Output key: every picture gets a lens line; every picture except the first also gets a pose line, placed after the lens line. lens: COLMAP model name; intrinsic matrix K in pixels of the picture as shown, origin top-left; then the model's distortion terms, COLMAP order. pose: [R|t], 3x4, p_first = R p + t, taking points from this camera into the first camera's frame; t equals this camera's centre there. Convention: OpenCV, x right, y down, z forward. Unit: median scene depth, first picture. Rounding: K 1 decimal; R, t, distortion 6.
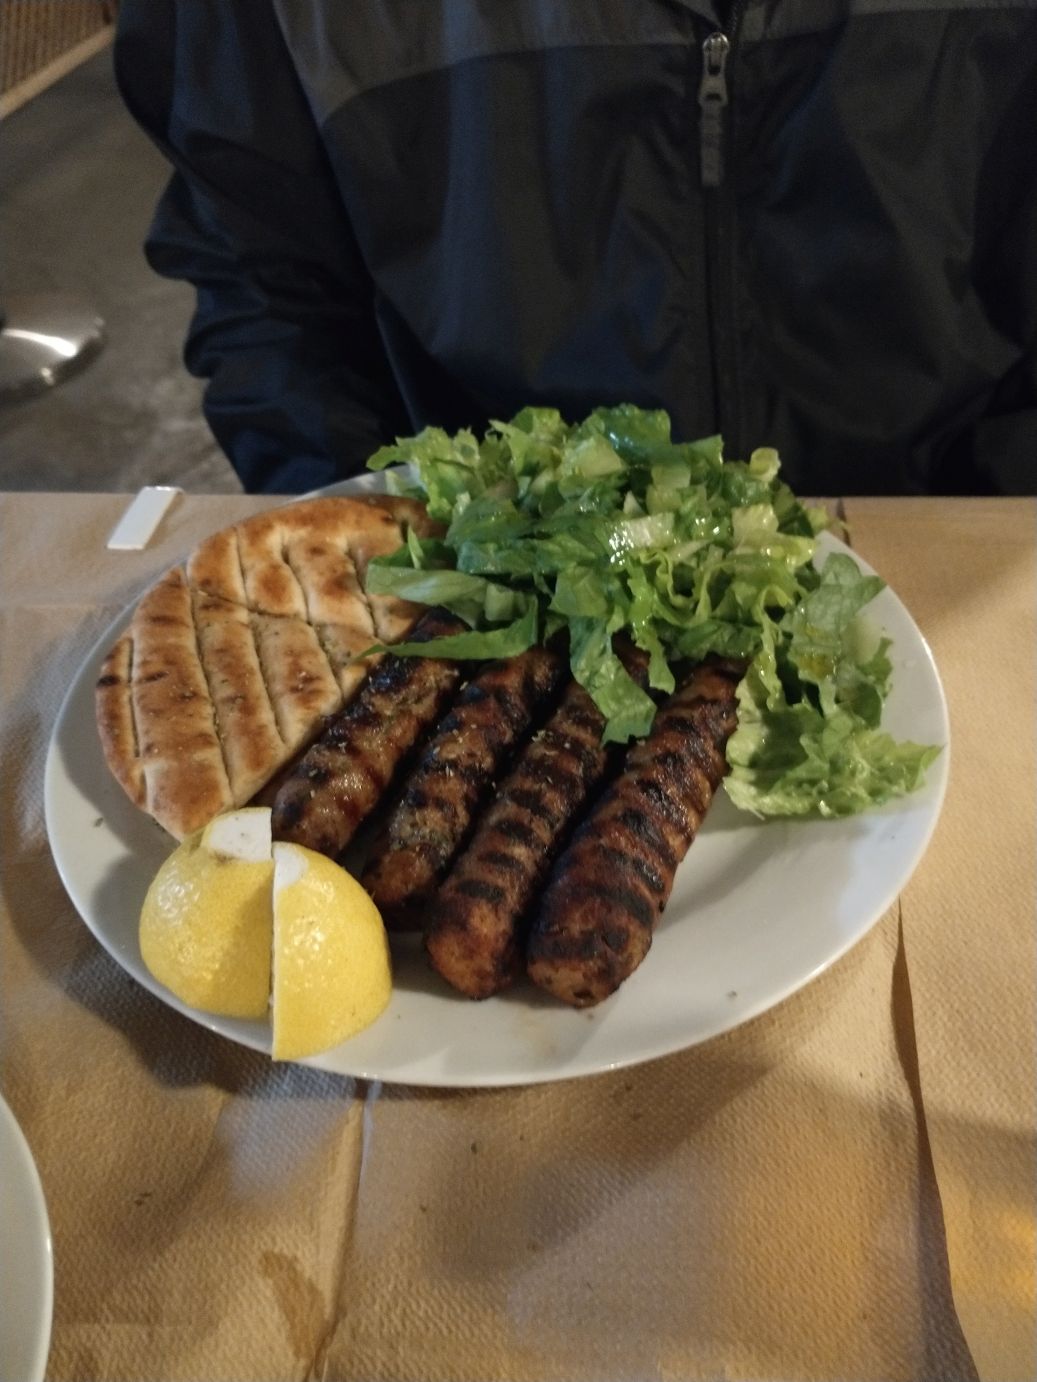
lens RADIAL K [[1177.6, 0, 518.5], [0, 1177.6, 691.0], [0, 0, 1]] dist [0.118678, -0.283113]
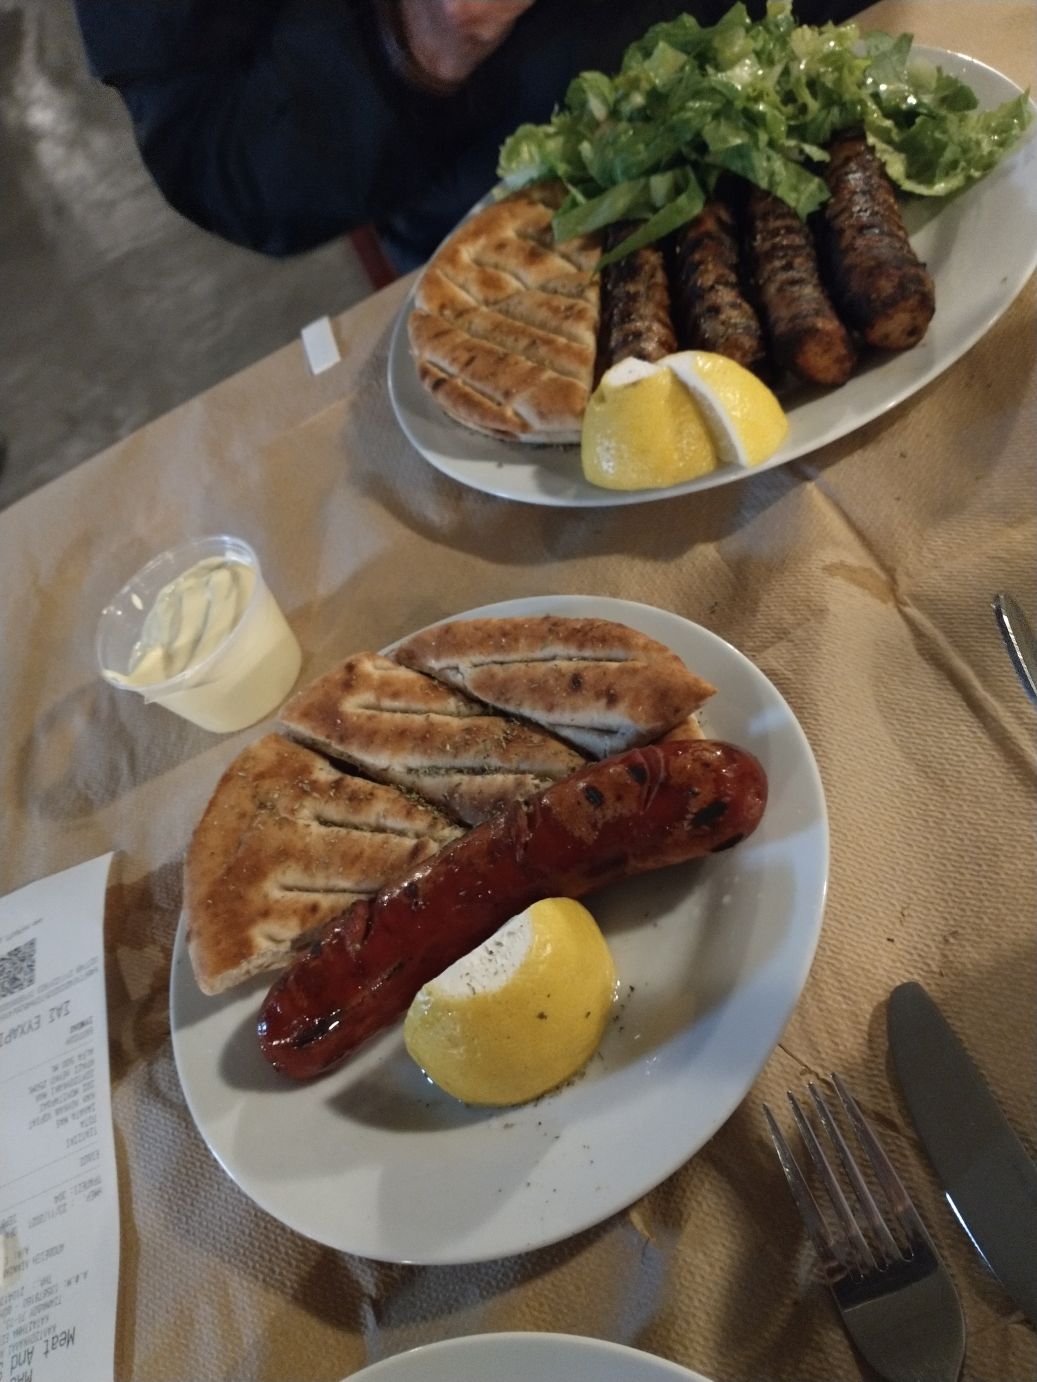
lens RADIAL K [[1177.6, 0, 518.5], [0, 1177.6, 691.0], [0, 0, 1]] dist [0.118678, -0.283113]
pose [[0.864992, -0.501237, 0.023445, -0.476847], [0.499107, 0.864256, 0.062877, 0.246453], [-0.051779, -0.042686, 0.997746, -0.305303]]
